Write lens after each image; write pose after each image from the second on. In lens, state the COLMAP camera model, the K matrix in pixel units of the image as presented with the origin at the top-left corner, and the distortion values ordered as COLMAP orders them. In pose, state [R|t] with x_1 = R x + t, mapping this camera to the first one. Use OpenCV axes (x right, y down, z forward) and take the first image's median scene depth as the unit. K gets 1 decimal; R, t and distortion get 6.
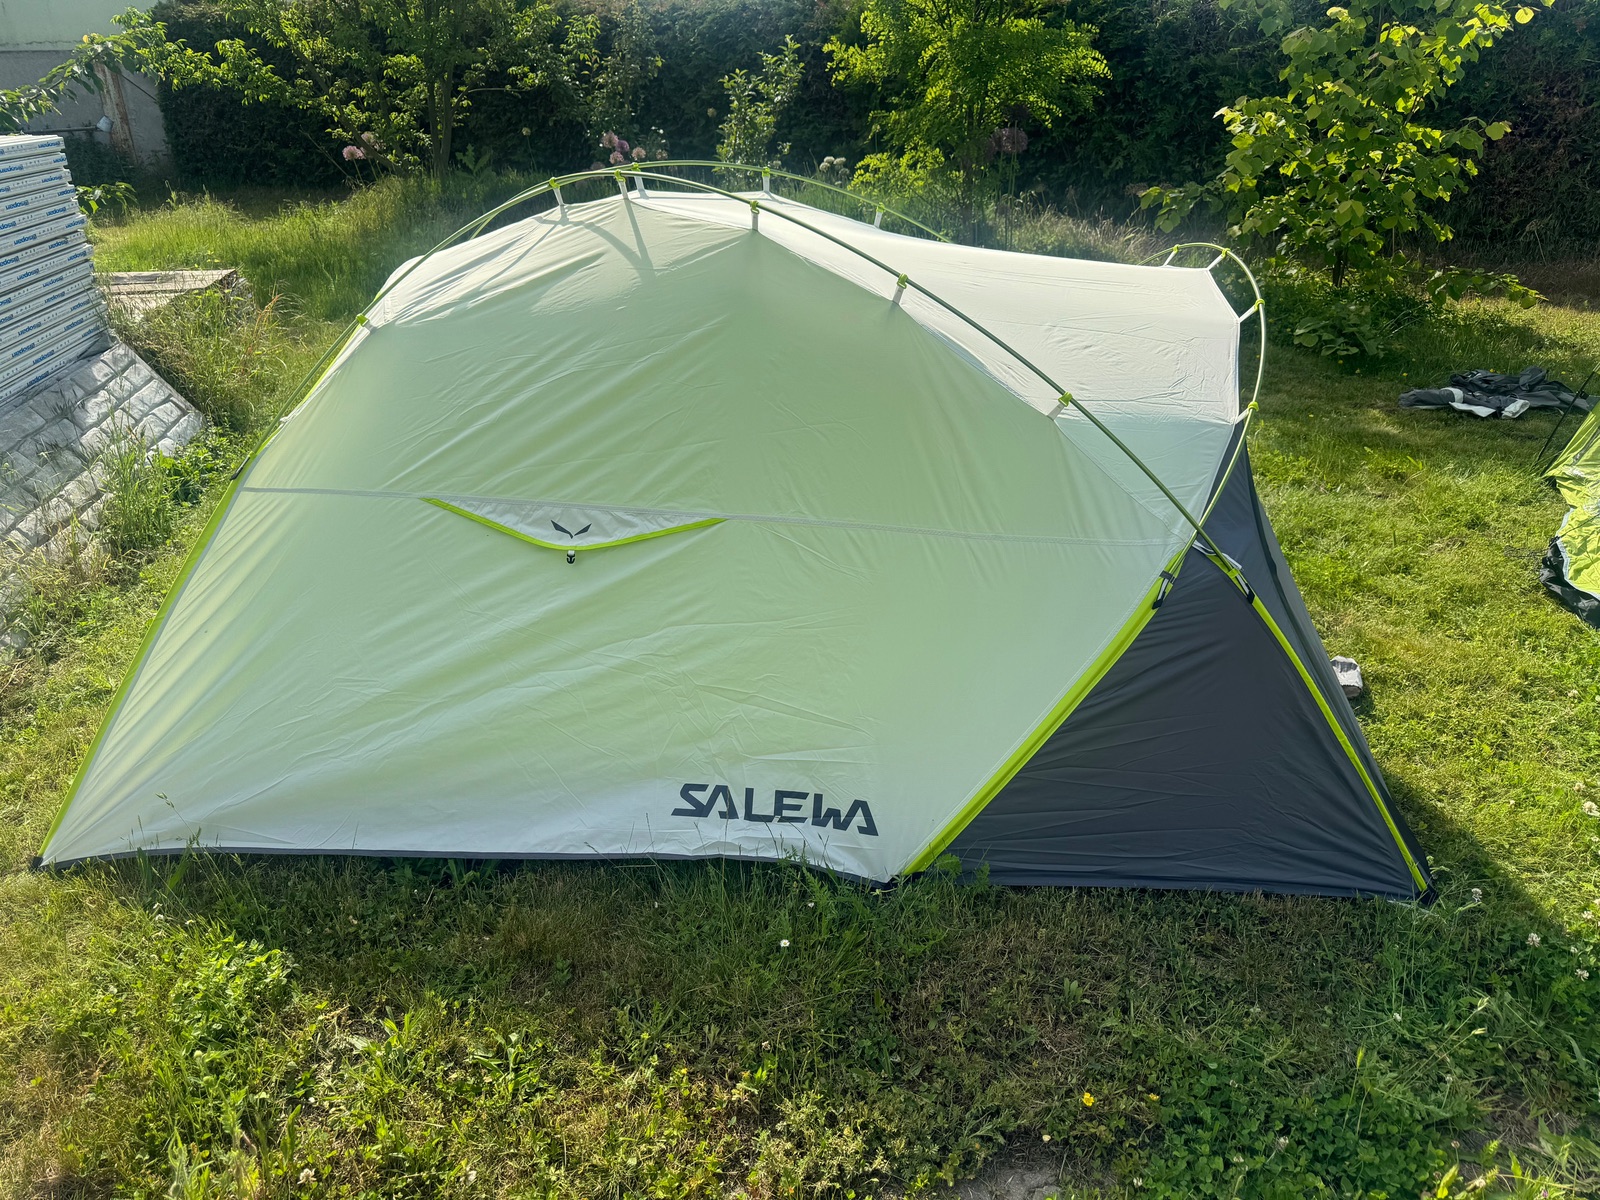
lens RADIAL K [[1141.8, 0, 799.0], [0, 1141.8, 599.9], [0, 0, 1]] dist [0.005384, 0.009543]
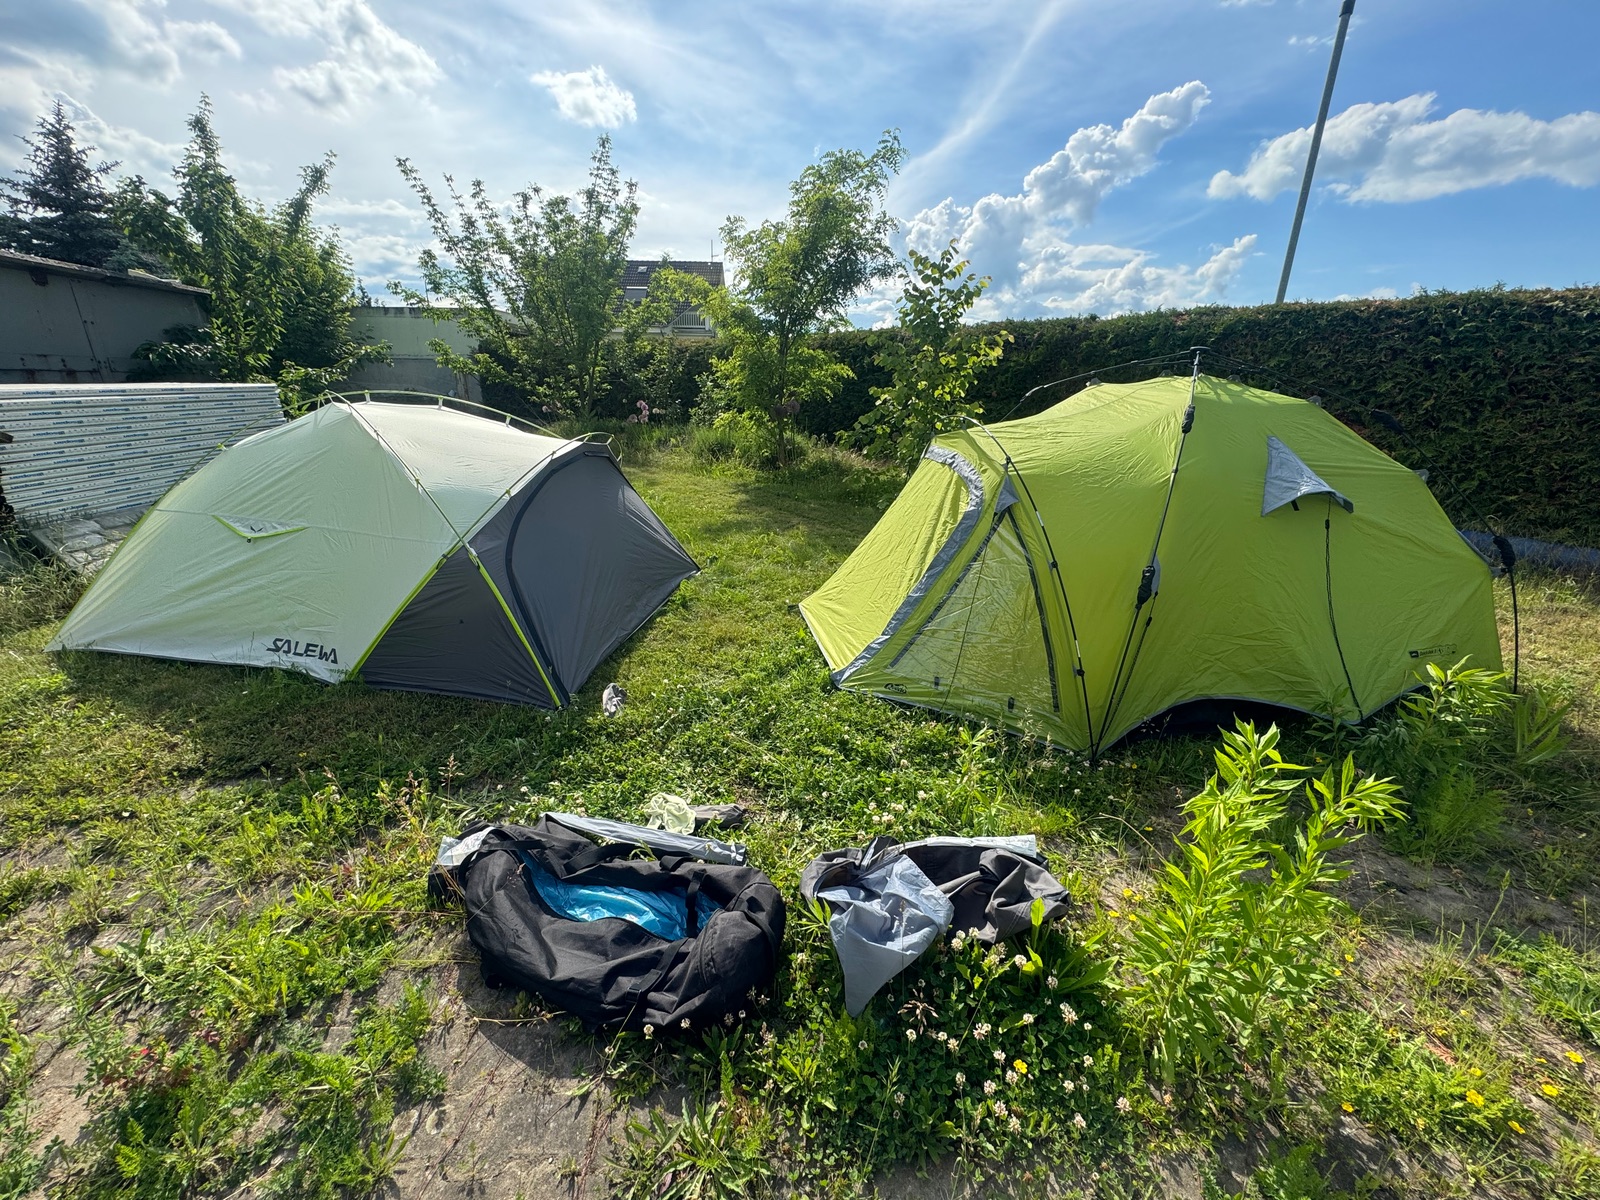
lens RADIAL K [[639.8, 0, 800.8], [0, 639.8, 600.1], [0, 0, 1]] dist [0.000320, -0.000023]
pose [[0.991214, 0.066839, -0.114142, 1.113654], [-0.078474, 0.991819, -0.100681, 0.132377], [0.106478, 0.108753, 0.988350, -0.187375]]
